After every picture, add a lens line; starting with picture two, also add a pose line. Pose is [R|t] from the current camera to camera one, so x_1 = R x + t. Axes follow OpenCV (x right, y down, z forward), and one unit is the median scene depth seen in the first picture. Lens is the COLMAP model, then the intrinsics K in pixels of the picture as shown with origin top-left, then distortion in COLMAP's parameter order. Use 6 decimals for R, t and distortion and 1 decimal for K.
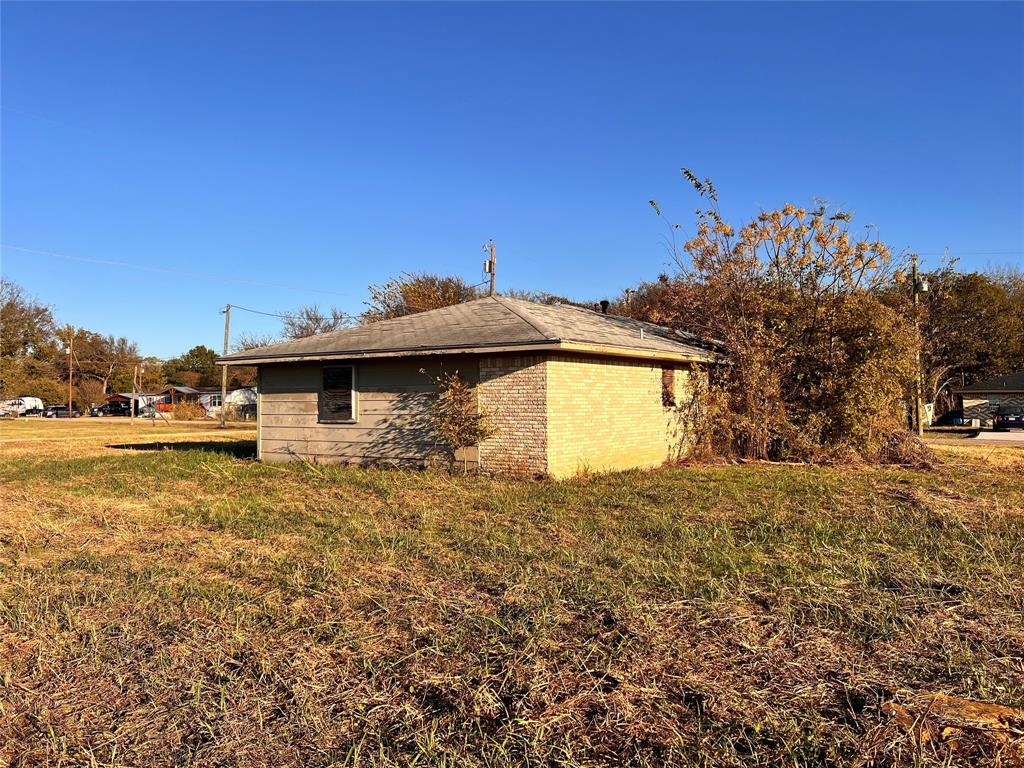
lens RADIAL K [[779.7, 0, 512.0], [0, 779.7, 384.0], [0, 0, 1]] dist [0.005358, 0.000140]
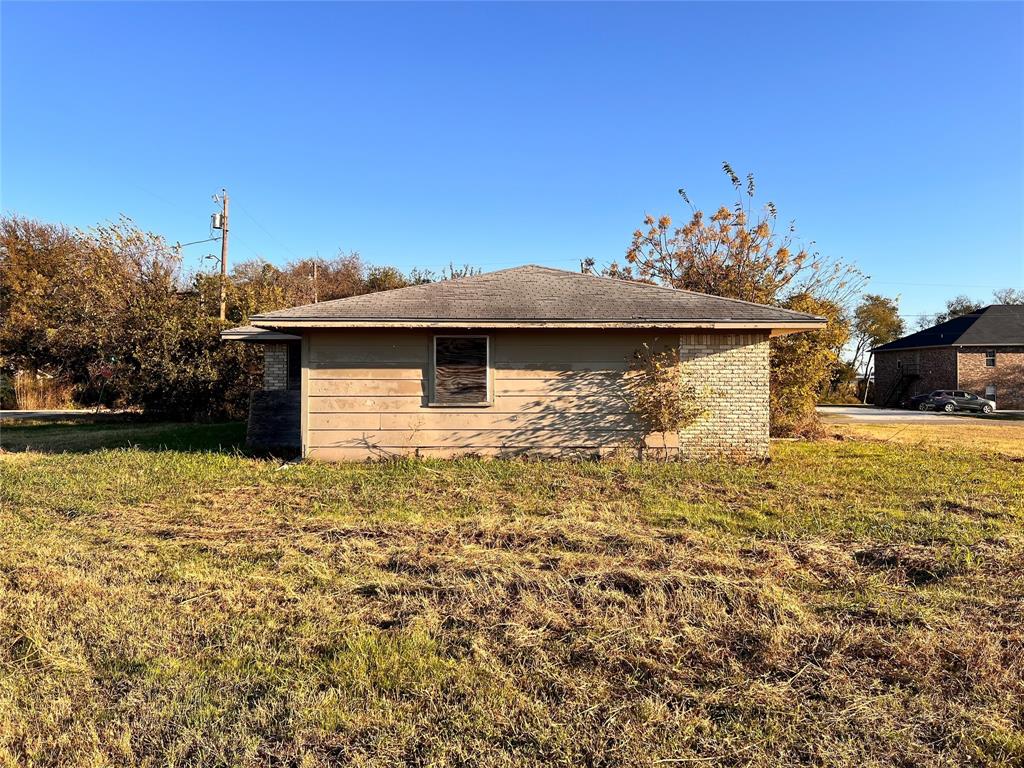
lens RADIAL K [[779.7, 0, 512.0], [0, 779.7, 384.0], [0, 0, 1]] dist [0.005358, 0.000140]
pose [[0.840836, 0.005699, 0.541260, -0.638651], [-0.020066, 0.999585, 0.020647, 0.009264], [-0.540918, -0.028221, 0.840602, 0.307279]]
